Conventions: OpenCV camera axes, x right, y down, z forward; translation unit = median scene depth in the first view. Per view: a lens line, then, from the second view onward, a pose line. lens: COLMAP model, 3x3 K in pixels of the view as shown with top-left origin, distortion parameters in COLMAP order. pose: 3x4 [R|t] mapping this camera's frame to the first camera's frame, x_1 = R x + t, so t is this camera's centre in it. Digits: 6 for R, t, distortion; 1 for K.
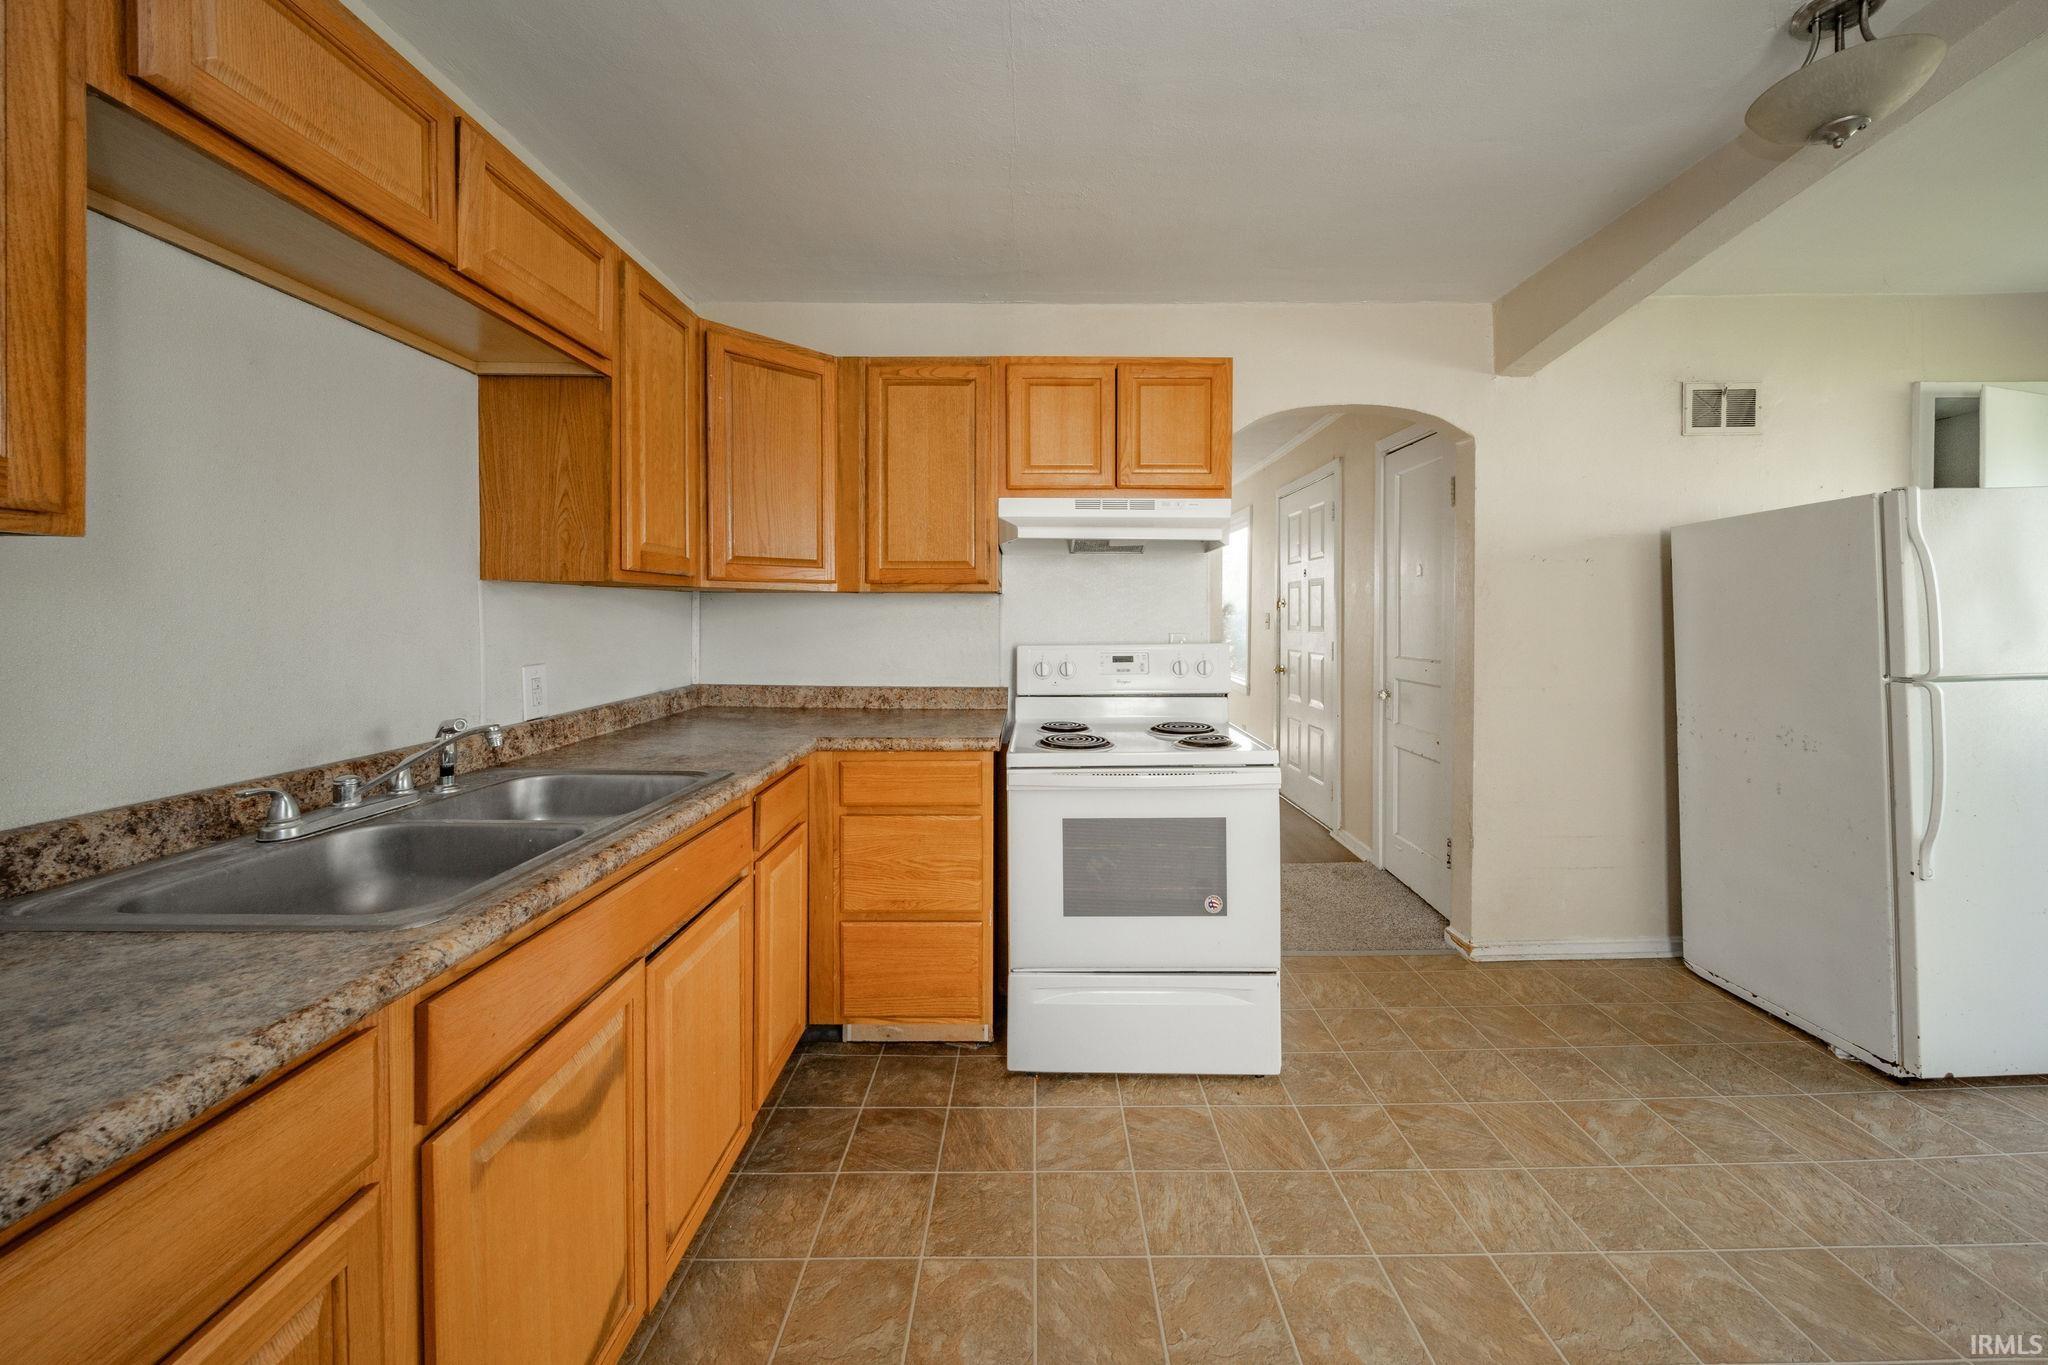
lens RADIAL K [[742.1, 0, 1032.7], [0, 742.1, 614.3], [0, 0, 1]] dist [-0.000306, -0.000180]
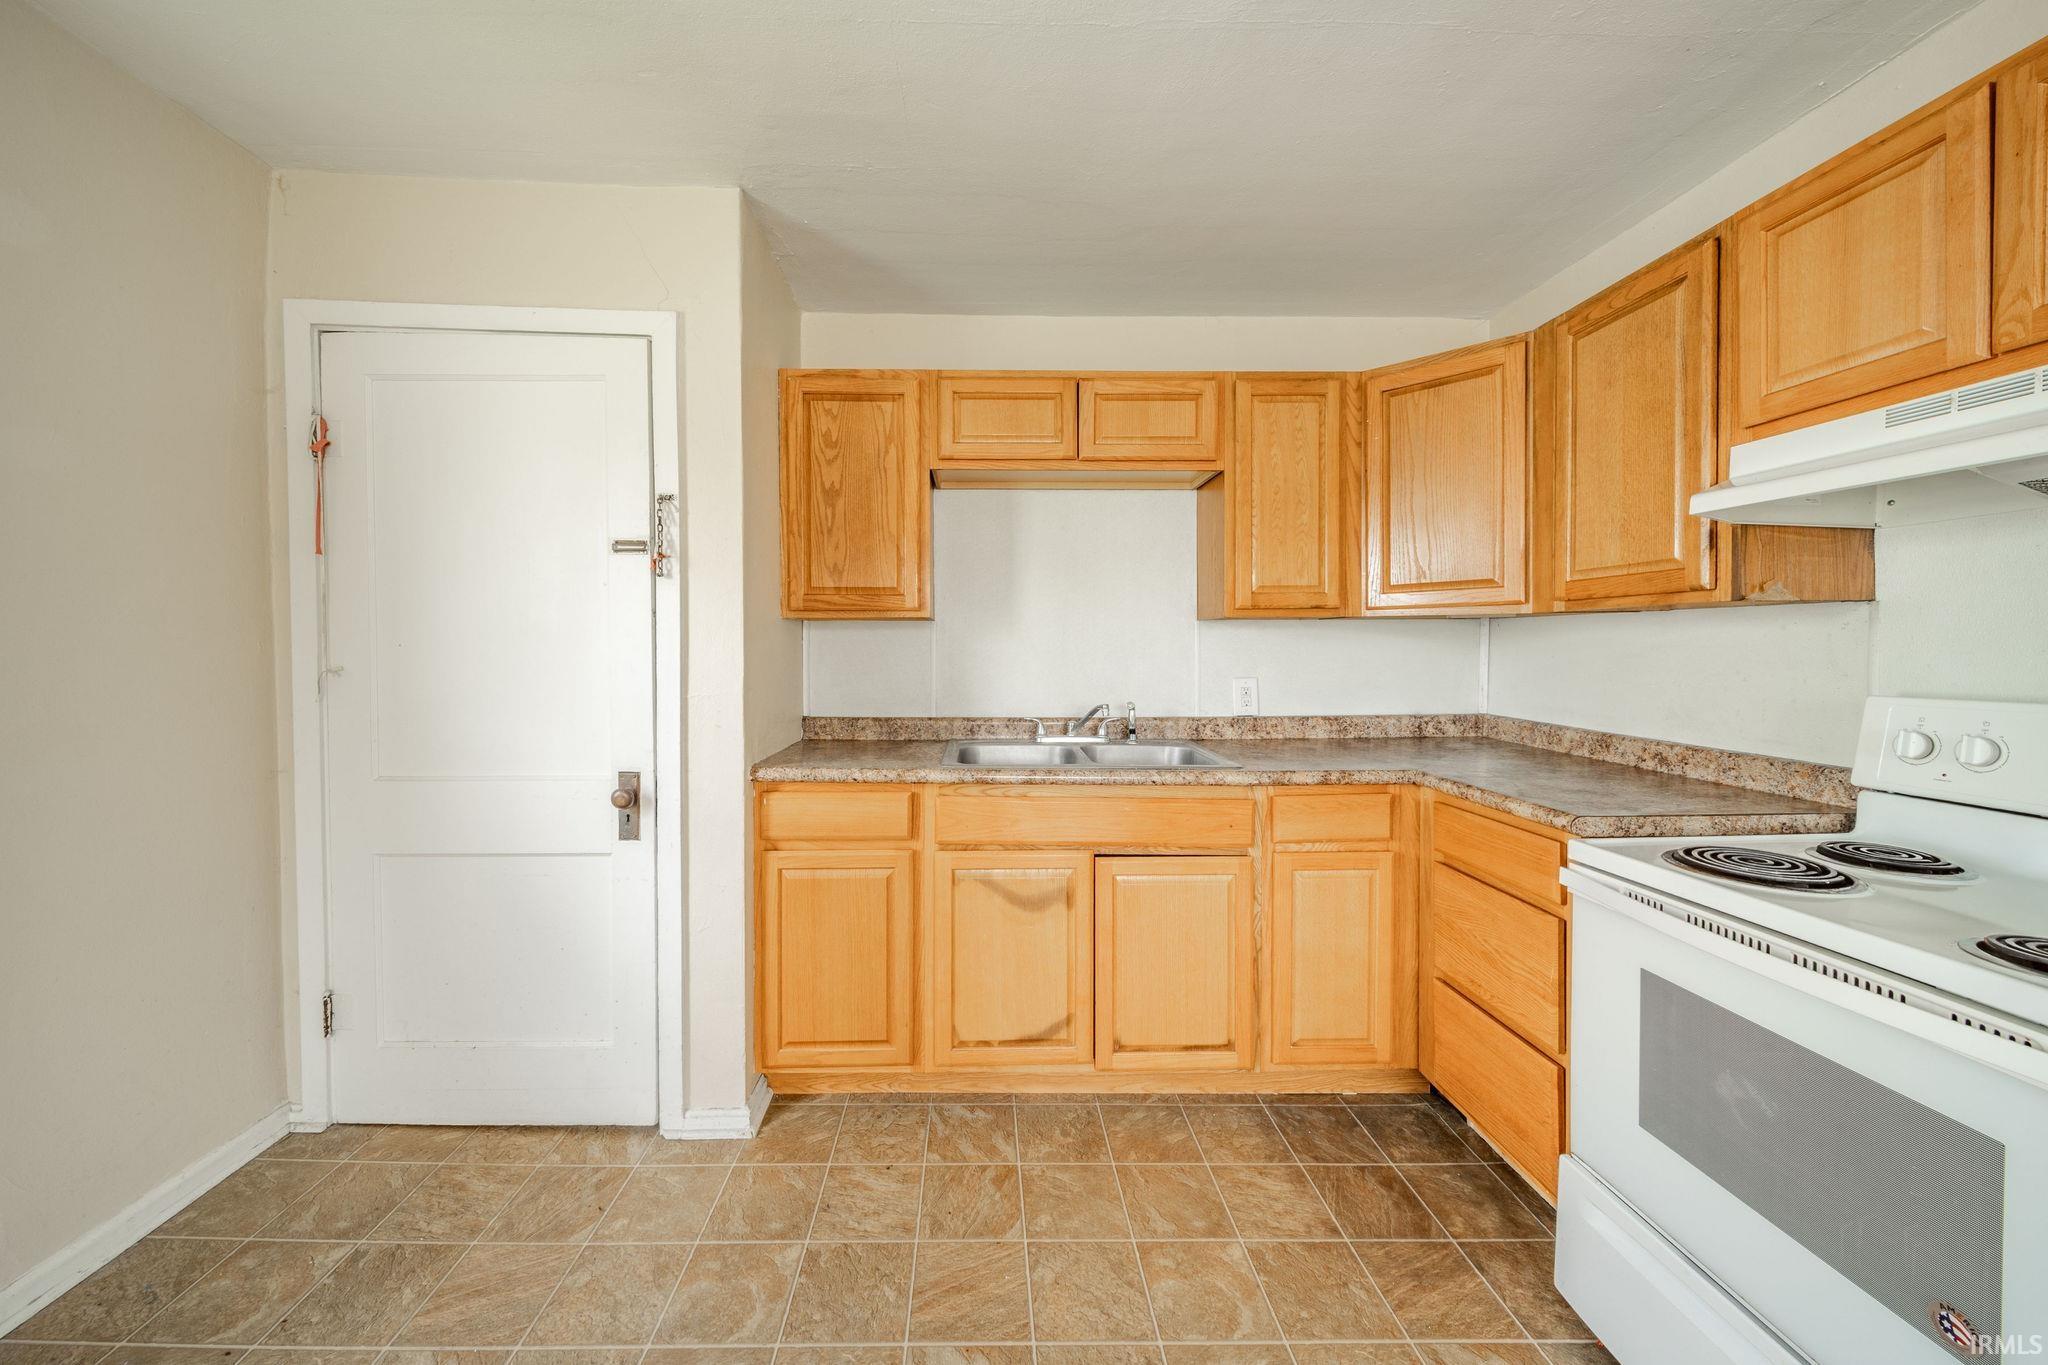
lens RADIAL K [[719.6, 0, 984.7], [0, 719.6, 646.1], [0, 0, 1]] dist [0.000320, -0.000167]
pose [[0.003384, -0.000052, -0.999994, 0.590477], [0.003436, 0.999994, -0.000041, 0.004523], [0.999988, -0.003435, 0.003384, 0.417110]]
